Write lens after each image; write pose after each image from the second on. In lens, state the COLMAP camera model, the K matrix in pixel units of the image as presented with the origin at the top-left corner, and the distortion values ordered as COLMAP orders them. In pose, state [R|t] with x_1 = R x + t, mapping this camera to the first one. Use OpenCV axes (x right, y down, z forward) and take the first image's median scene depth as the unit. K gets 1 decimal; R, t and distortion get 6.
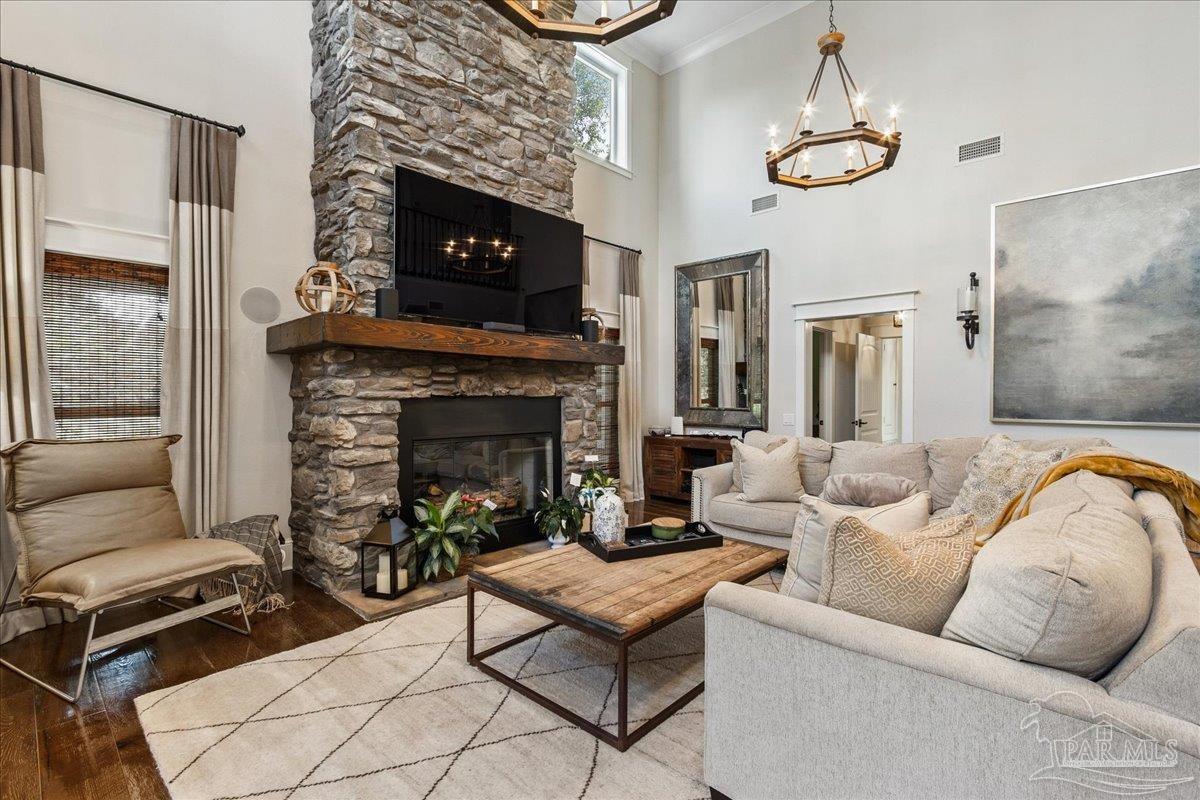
lens RADIAL K [[549.1, 0, 602.2], [0, 549.1, 399.6], [0, 0, 1]] dist [-0.001395, -0.000042]
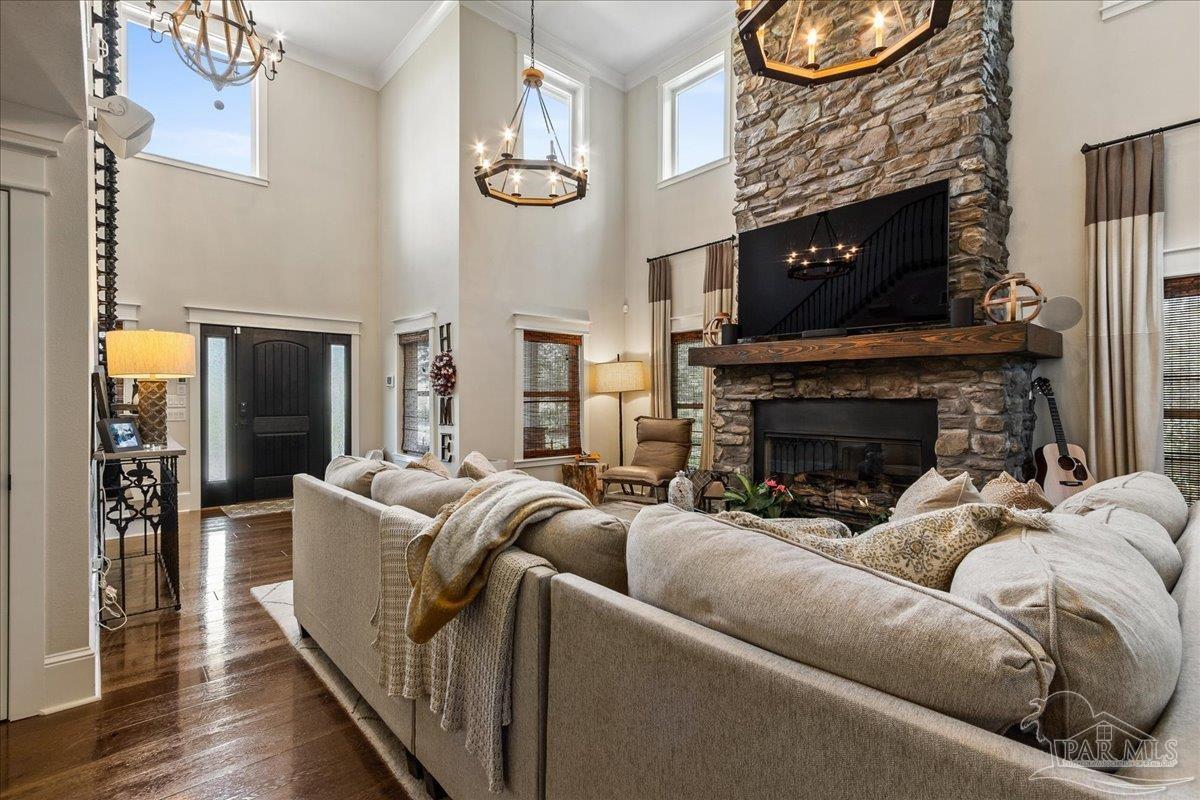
lens RADIAL K [[549.1, 0, 602.6], [0, 549.1, 402.1], [0, 0, 1]] dist [-0.001395, -0.000042]
pose [[-0.089124, 0.003619, -0.996014, 0.965921], [-0.010510, 0.999934, 0.004573, 0.000997], [0.995965, 0.010876, -0.089080, 0.717334]]
